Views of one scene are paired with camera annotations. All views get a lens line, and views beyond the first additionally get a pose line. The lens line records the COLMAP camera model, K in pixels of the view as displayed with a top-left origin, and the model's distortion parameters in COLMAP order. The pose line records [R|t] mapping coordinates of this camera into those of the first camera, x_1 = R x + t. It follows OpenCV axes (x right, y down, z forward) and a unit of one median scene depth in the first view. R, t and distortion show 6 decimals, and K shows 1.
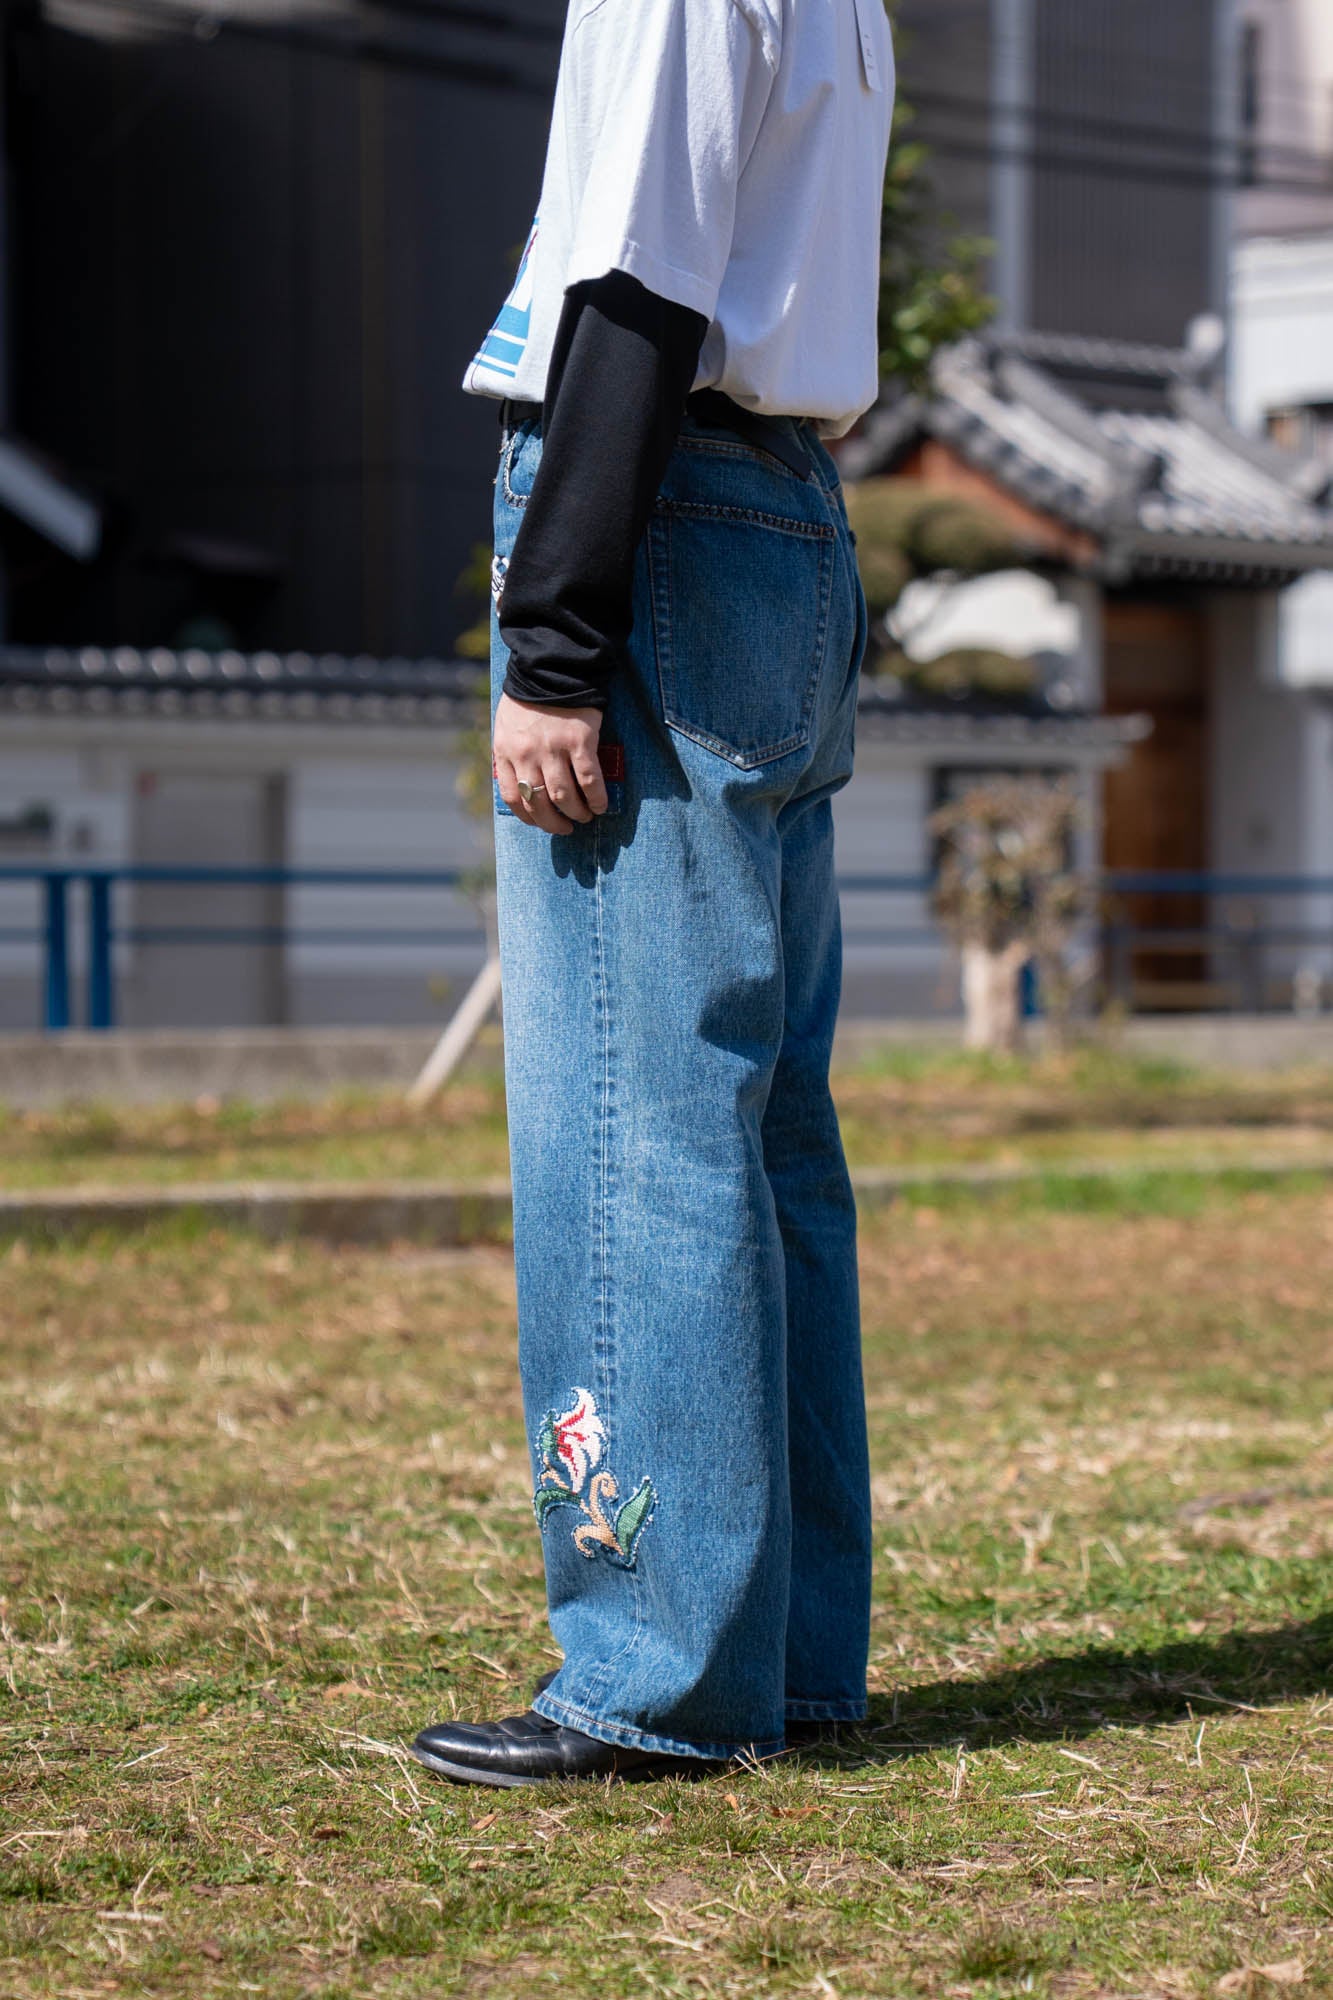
lens RADIAL K [[6157.8, 0, 704.5], [0, 6157.8, 942.1], [0, 0, 1]] dist [0.335637, 0.193068]
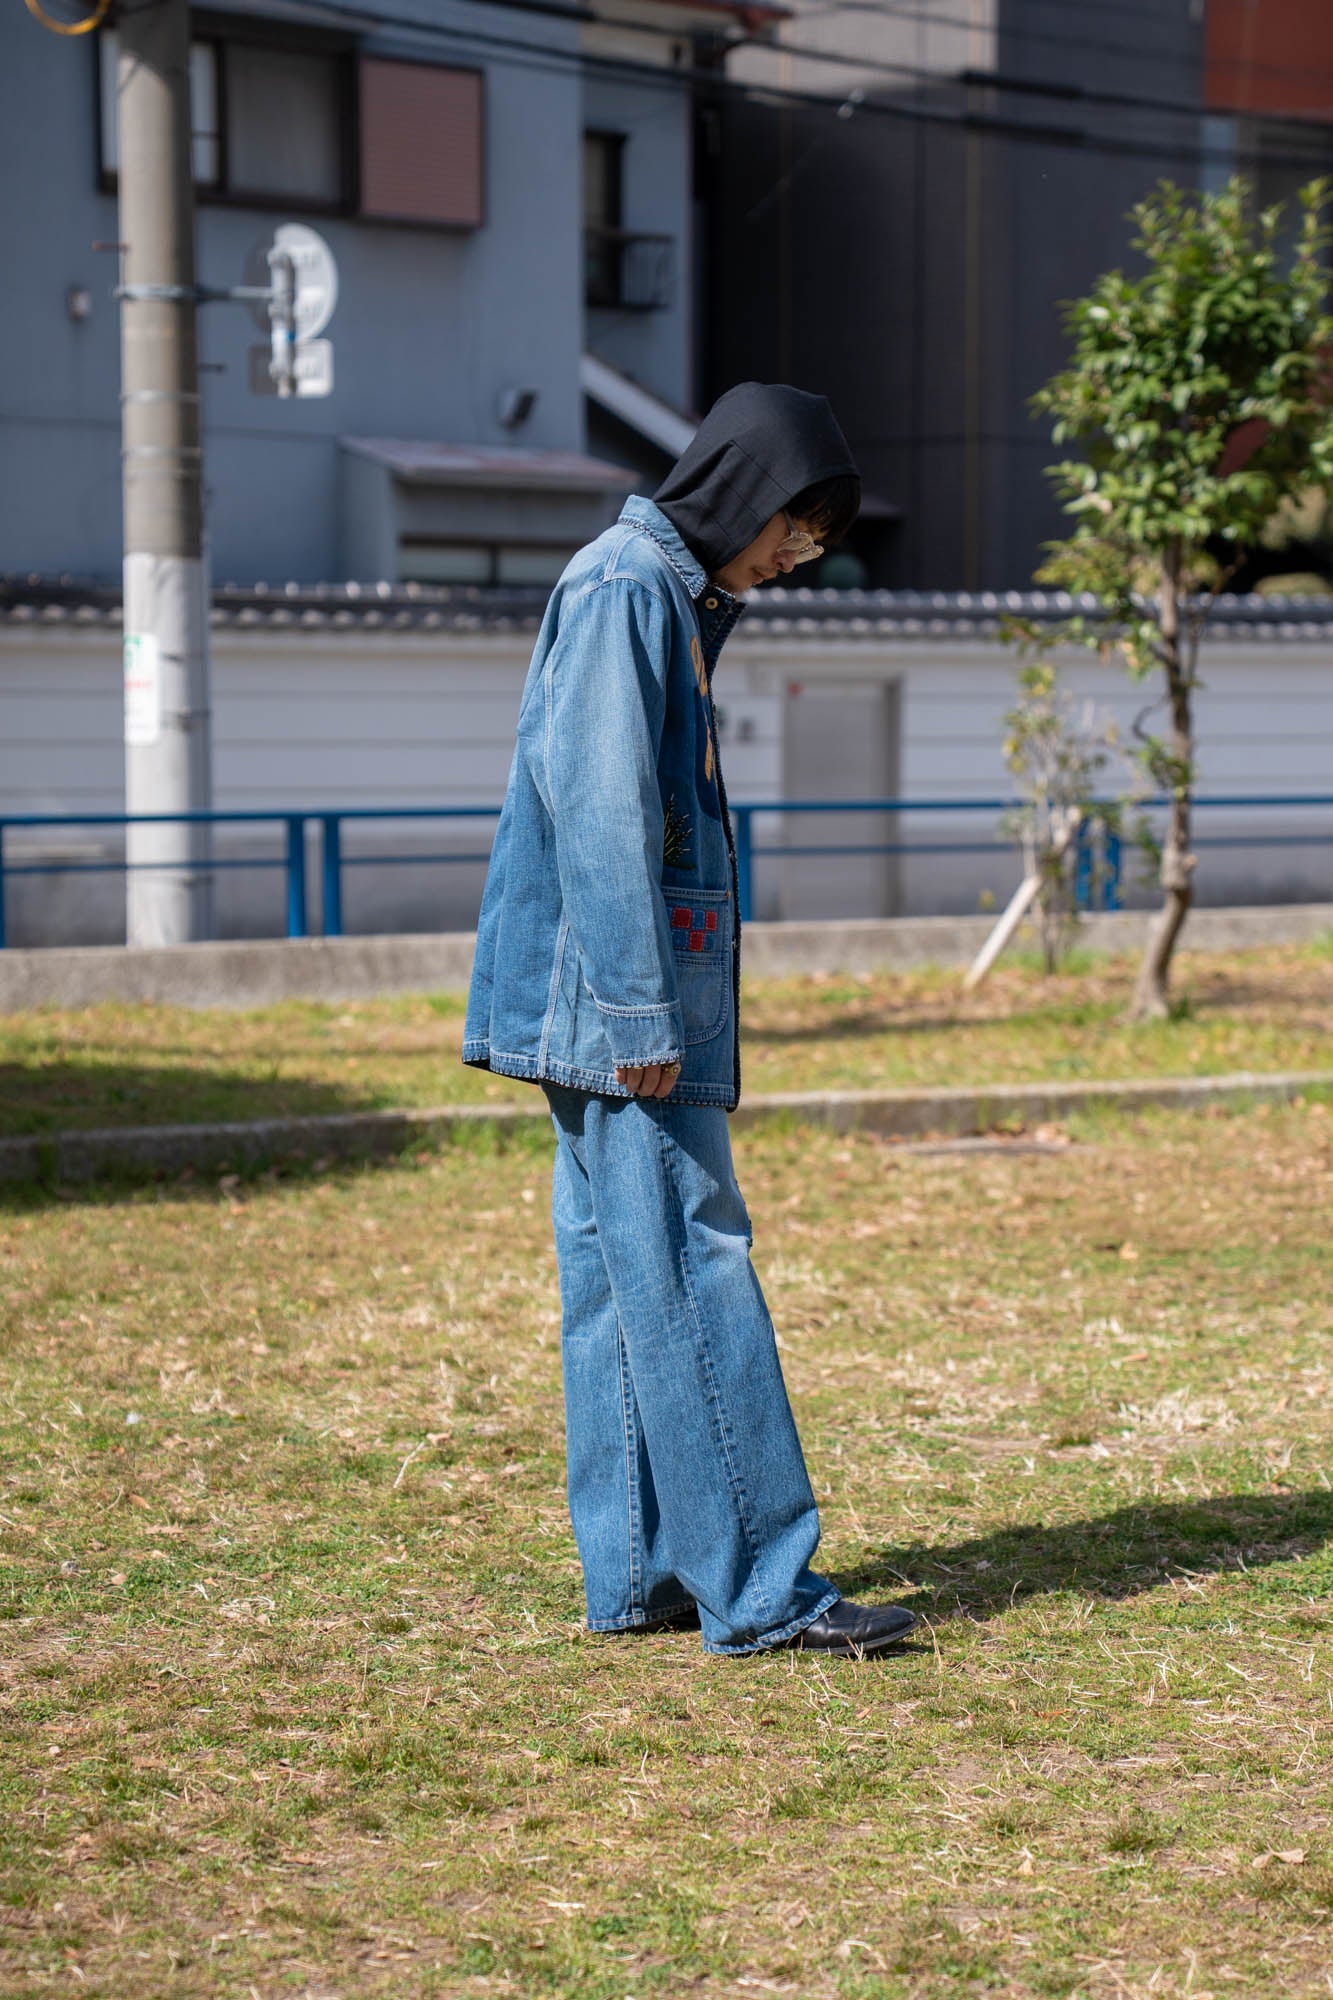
lens RADIAL K [[4953.5, 0, 650.8], [0, 4953.5, 1027.3], [0, 0, 1]] dist [0.311642, 0.243061]
pose [[0.991830, 0.009079, -0.127245, 0.078971], [-0.000151, 0.997547, 0.069995, -0.140920], [0.127568, -0.069404, 0.989399, -0.339412]]
